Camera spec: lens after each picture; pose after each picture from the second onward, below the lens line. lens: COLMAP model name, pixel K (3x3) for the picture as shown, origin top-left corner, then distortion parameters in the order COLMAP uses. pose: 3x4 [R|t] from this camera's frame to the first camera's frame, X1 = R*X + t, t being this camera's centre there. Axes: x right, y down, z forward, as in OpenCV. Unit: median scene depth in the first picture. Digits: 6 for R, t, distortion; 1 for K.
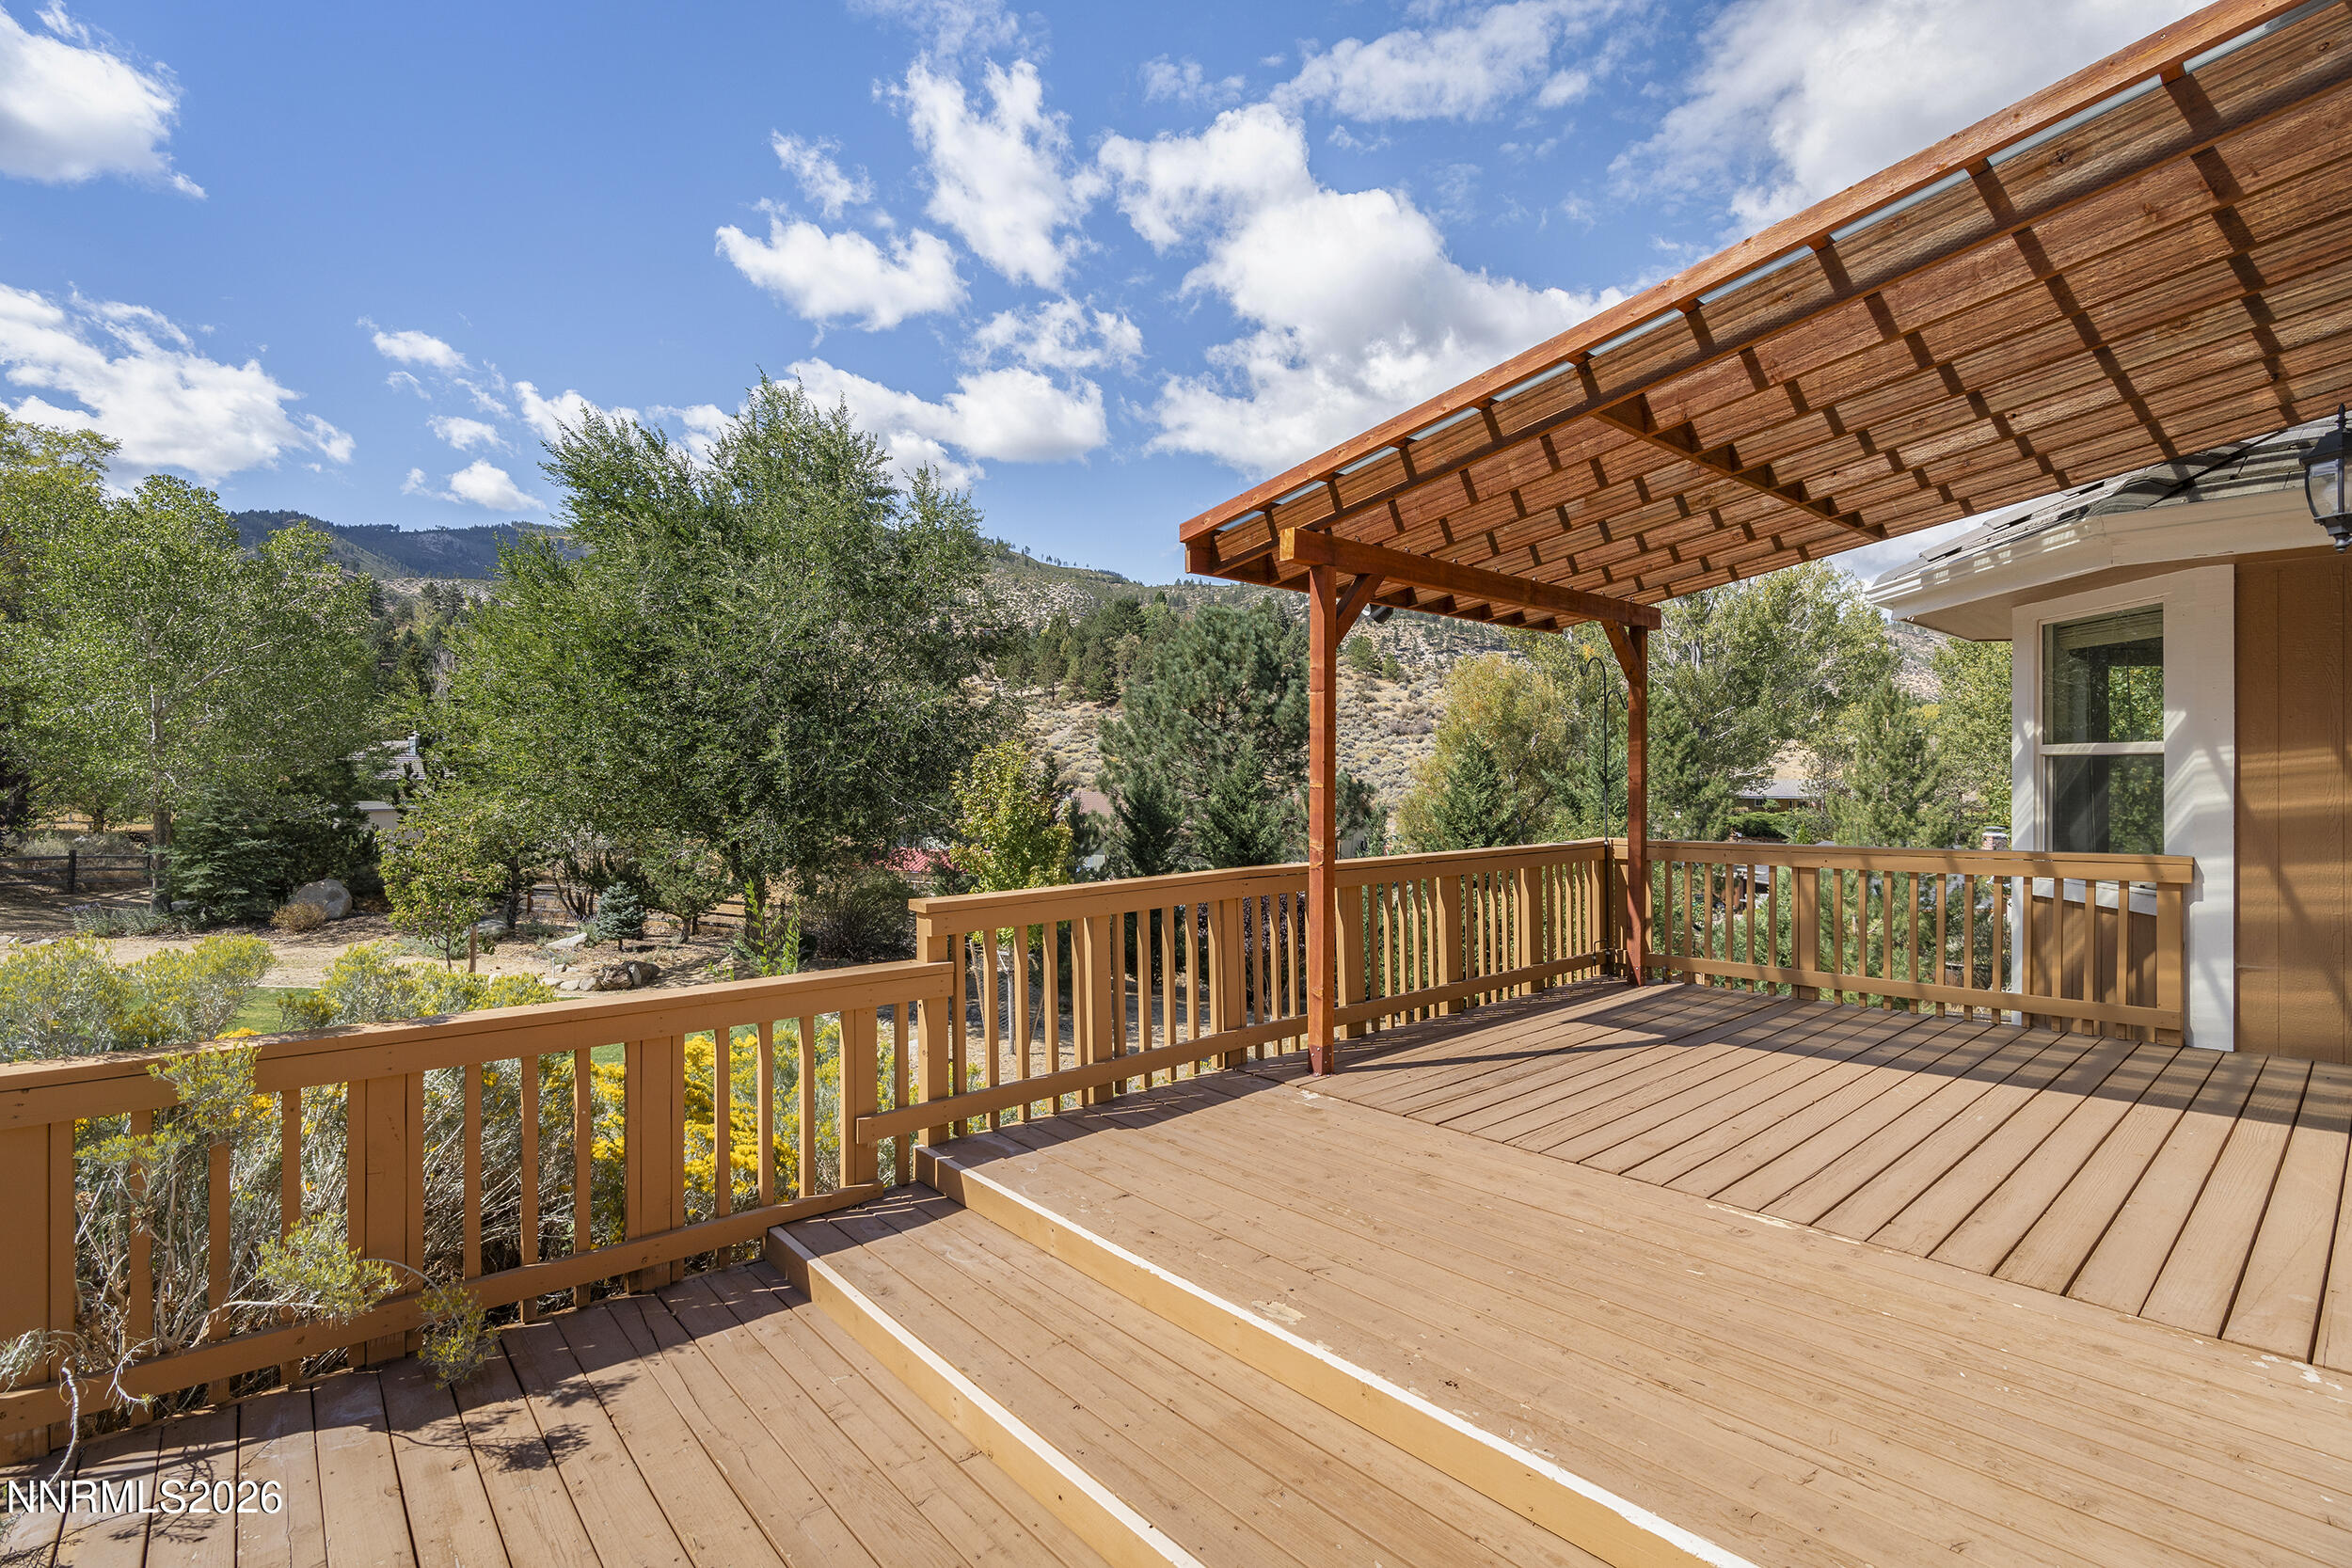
lens RADIAL K [[1053.0, 0, 1174.0], [0, 1053.0, 778.6], [0, 0, 1]] dist [-0.007574, 0.000304]
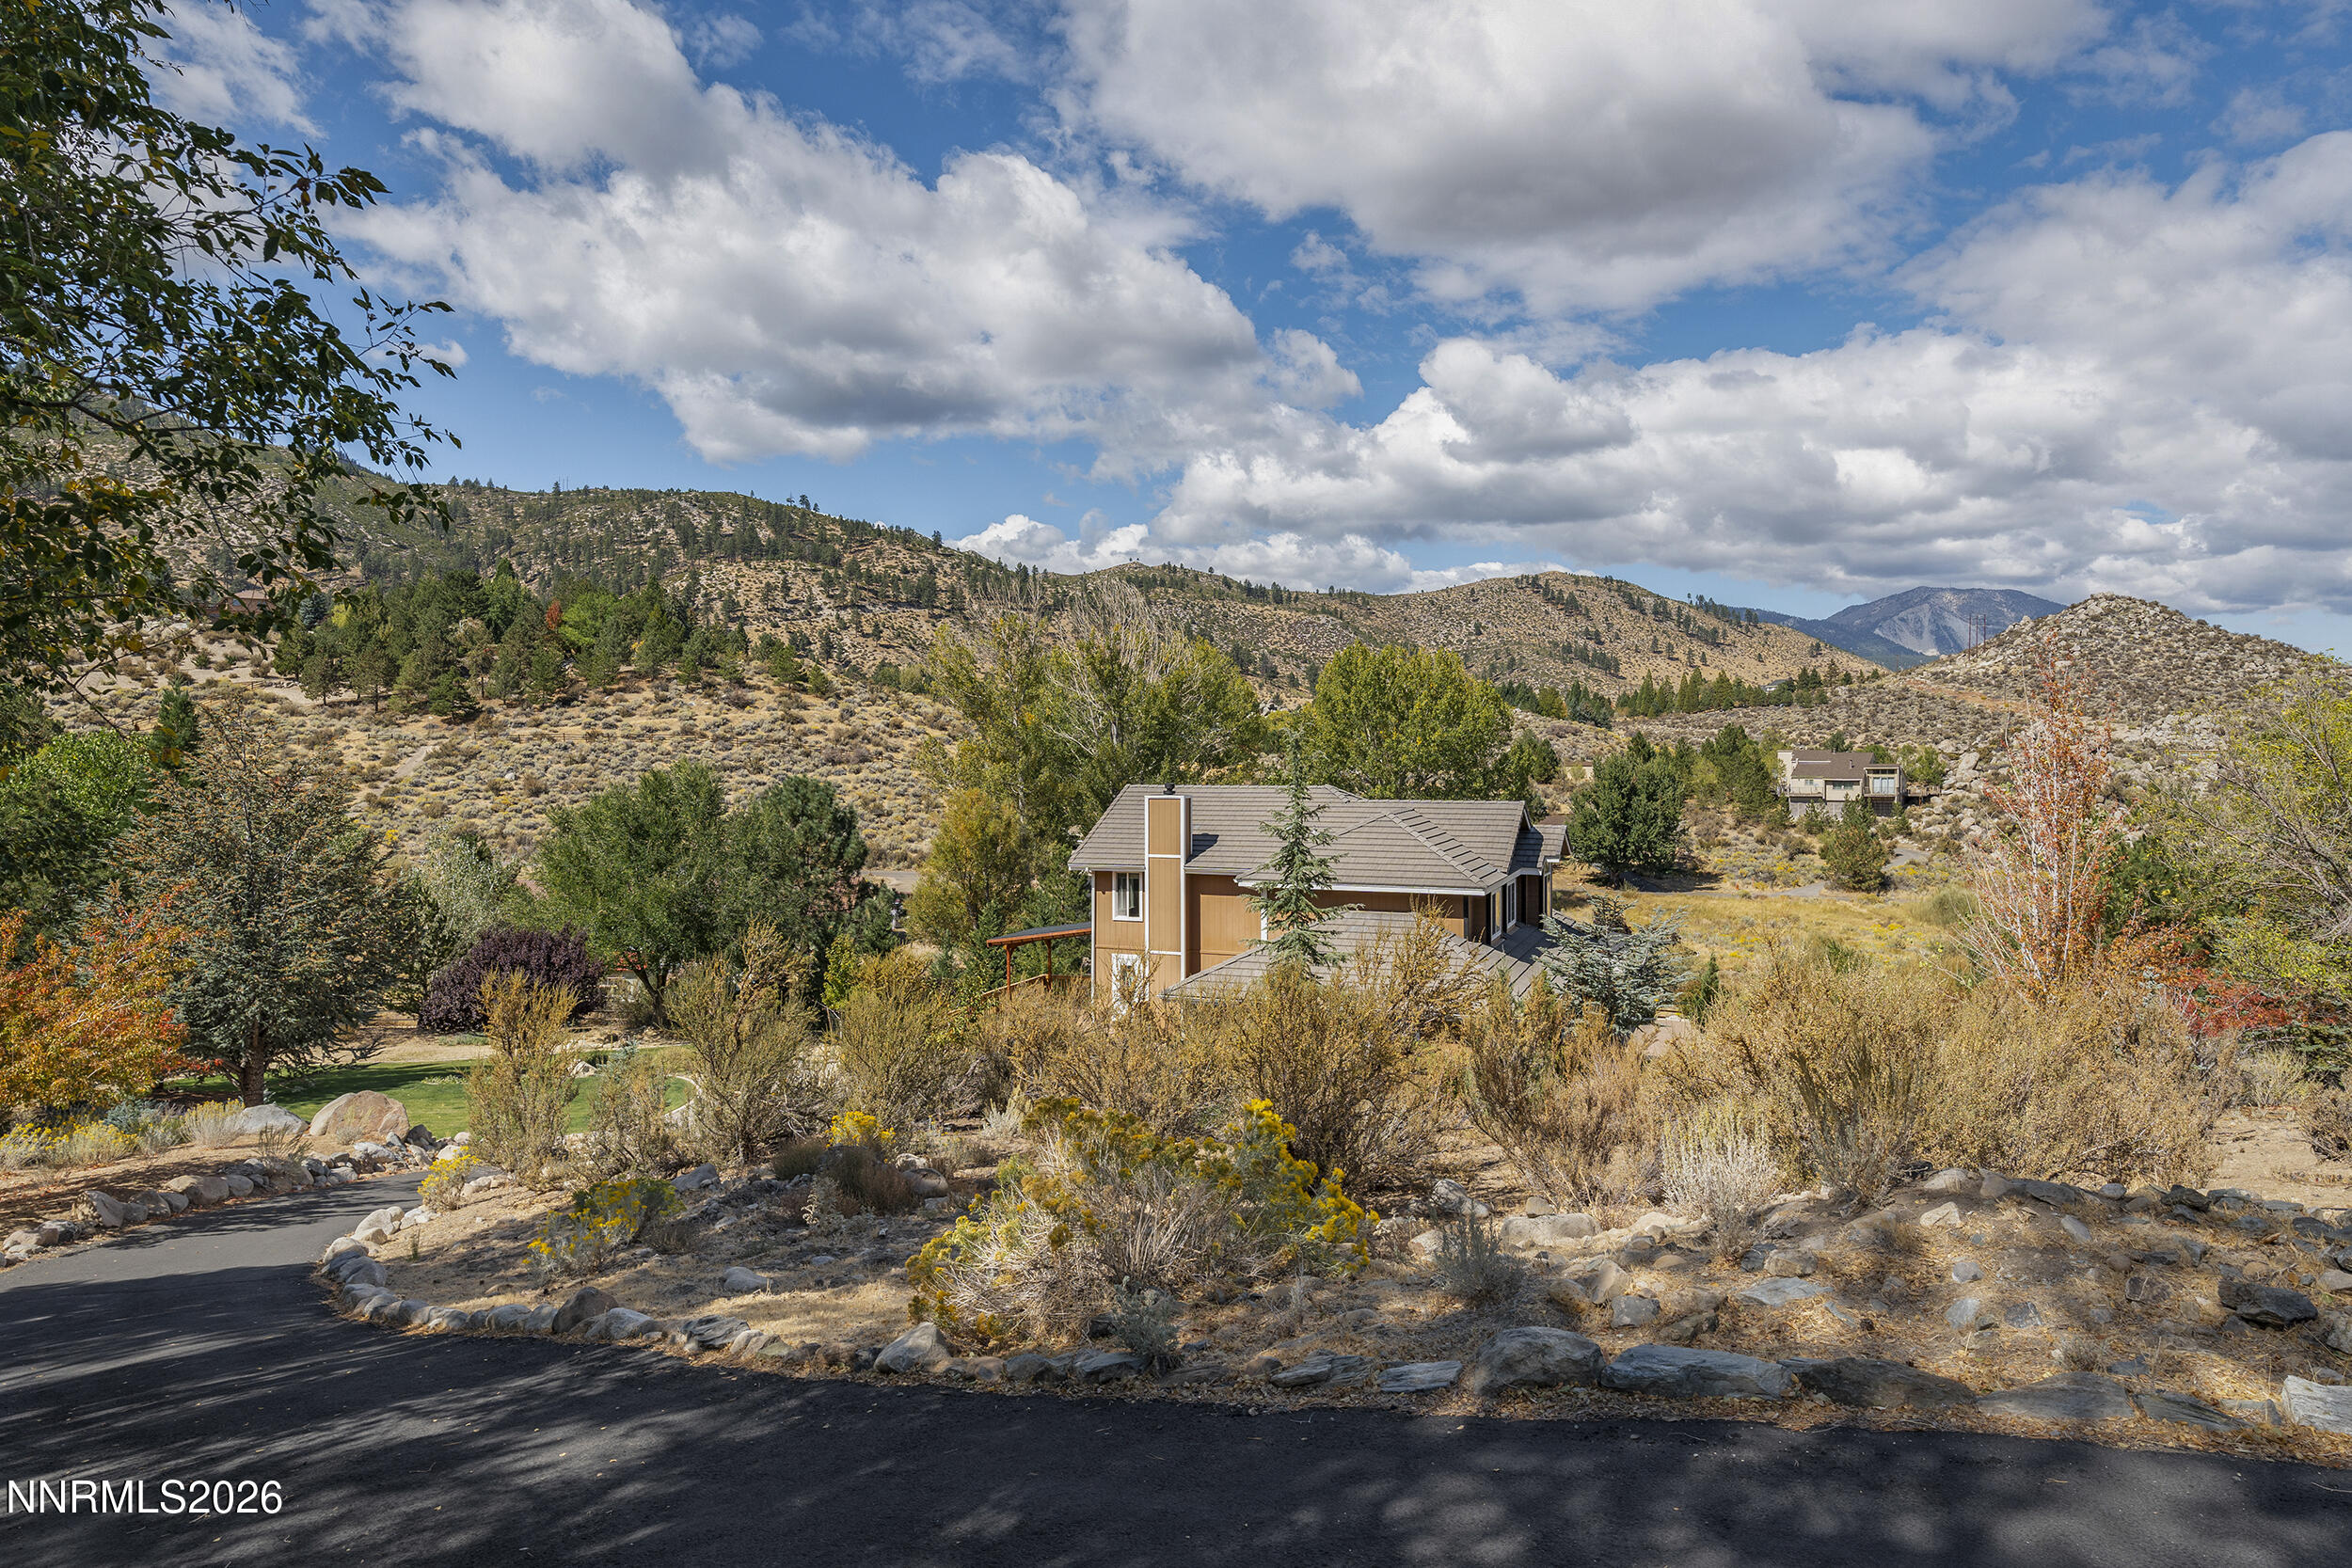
lens RADIAL K [[1438.8, 0, 1214.3], [0, 1438.8, 777.8], [0, 0, 1]] dist [0.003898, 0.001525]
pose [[0.873663, -0.007021, 0.486481, -0.208998], [-0.000216, 0.999890, 0.014819, -0.092693], [-0.486532, -0.013052, 0.873565, -0.506953]]
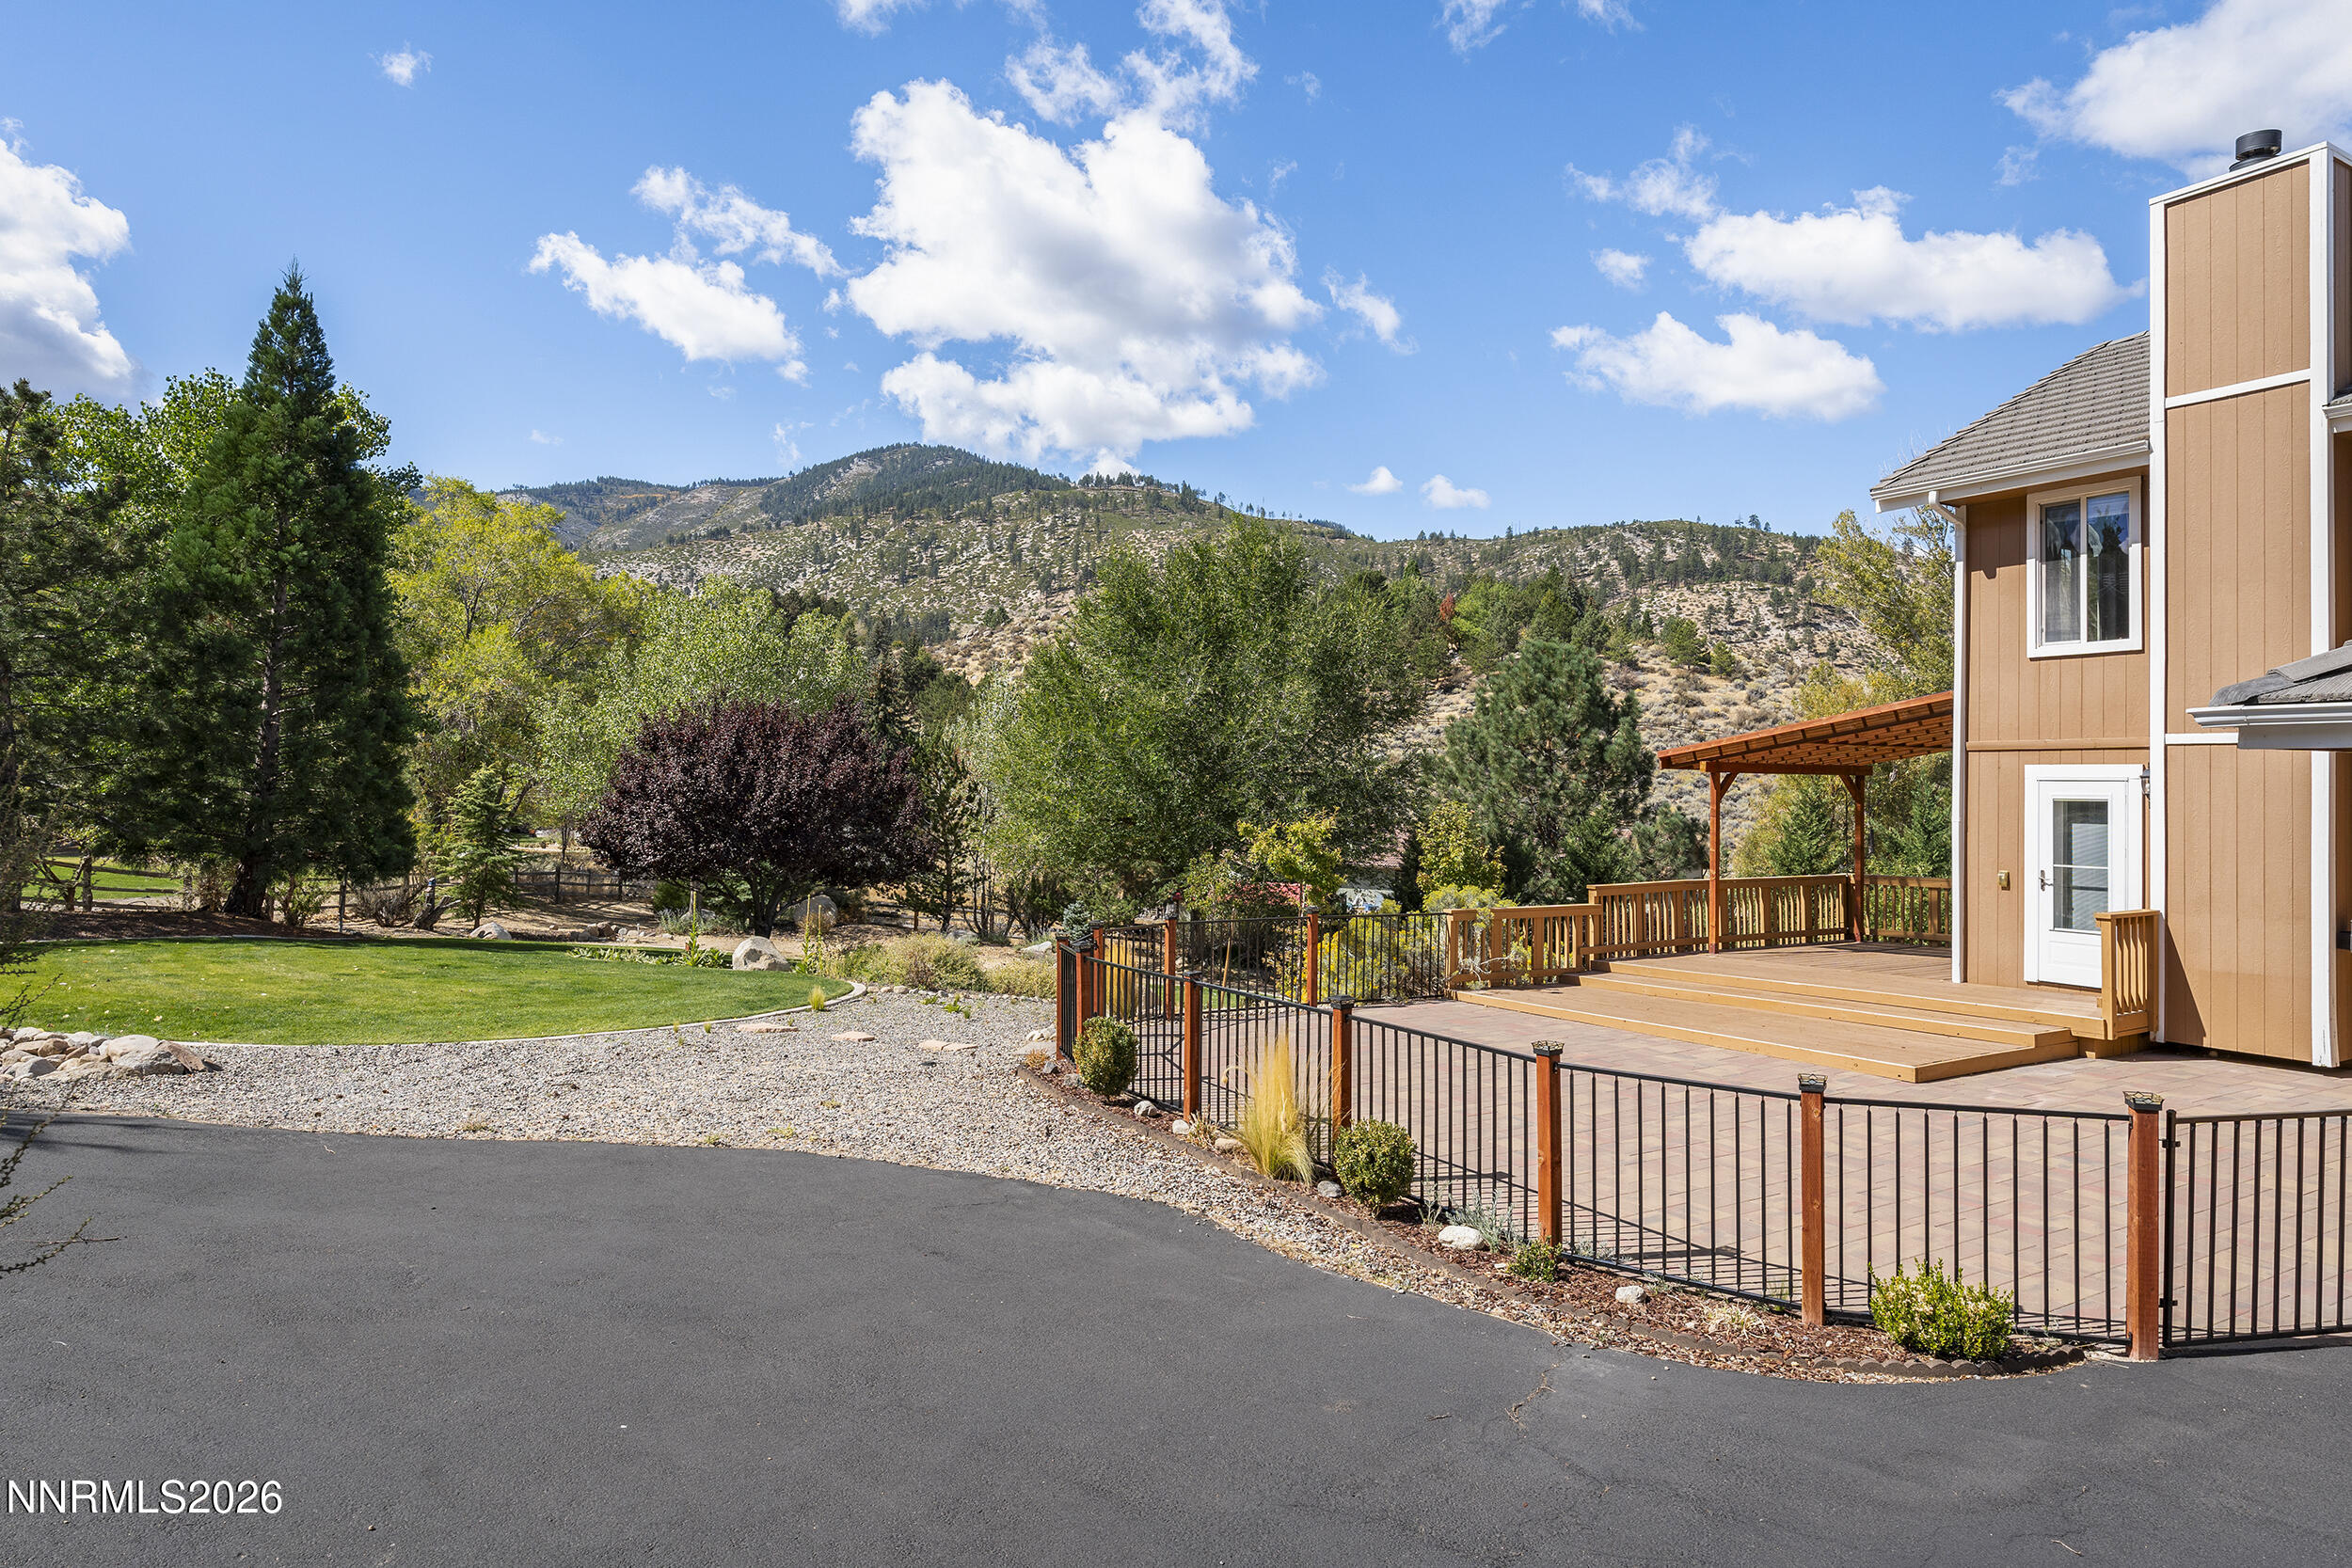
lens RADIAL K [[1414.2, 0, 1176.0], [0, 1414.2, 784.0], [0, 0, 1]] dist [0.003903, 0.004215]
pose [[0.986646, 0.008848, -0.162639, -0.039247], [-0.010267, 0.999916, -0.007885, -0.007350], [0.162556, 0.009450, 0.986654, -0.173940]]
